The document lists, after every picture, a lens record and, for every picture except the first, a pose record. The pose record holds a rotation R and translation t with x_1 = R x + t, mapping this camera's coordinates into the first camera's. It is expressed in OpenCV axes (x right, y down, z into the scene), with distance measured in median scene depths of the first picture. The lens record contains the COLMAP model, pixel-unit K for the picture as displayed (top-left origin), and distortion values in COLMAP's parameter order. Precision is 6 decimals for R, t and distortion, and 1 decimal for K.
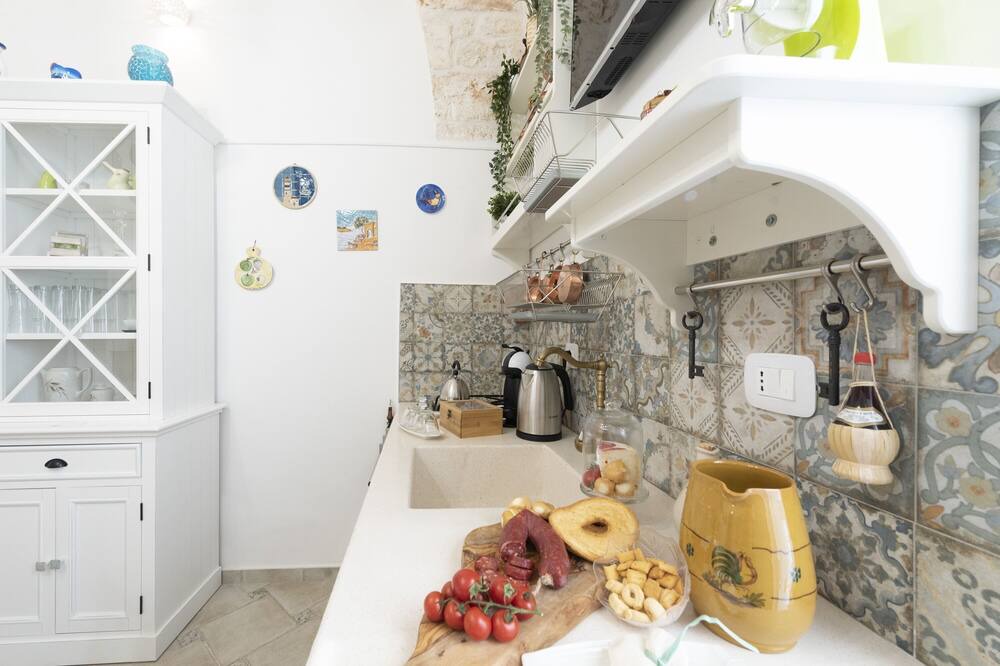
lens RADIAL K [[410.2, 0, 462.7], [0, 410.2, 331.7], [0, 0, 1]] dist [0.004361, -0.001316]
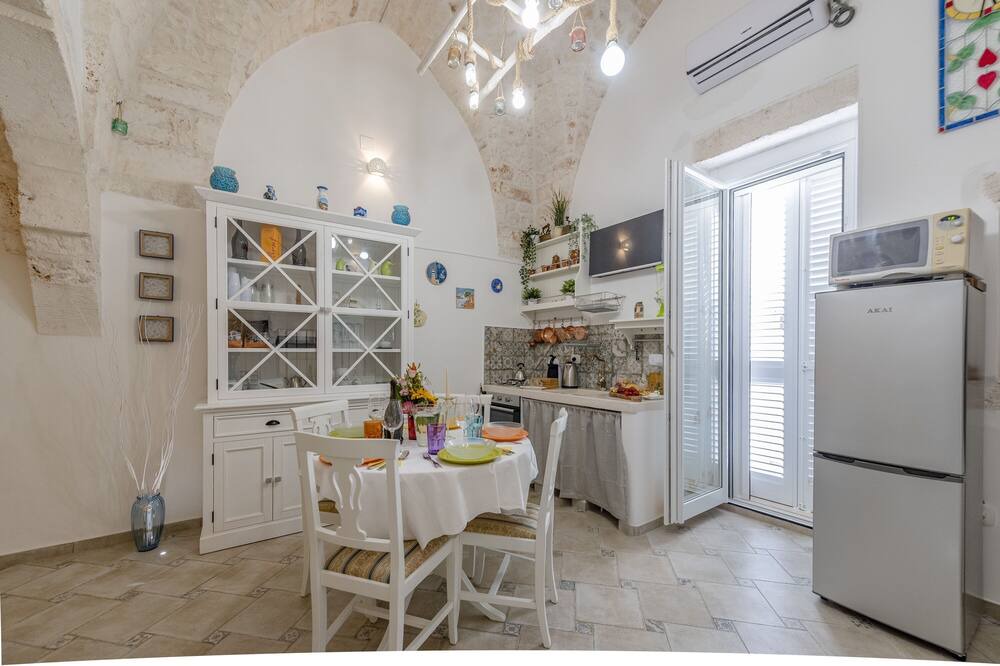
lens RADIAL K [[388.8, 0, 502.9], [0, 388.8, 352.3], [0, 0, 1]] dist [-0.000629, 0.000221]
pose [[0.850952, 0.004725, 0.525222, -1.083611], [-0.004733, 0.999988, -0.001328, 0.013362], [-0.525222, -0.001356, 0.850964, -0.682765]]
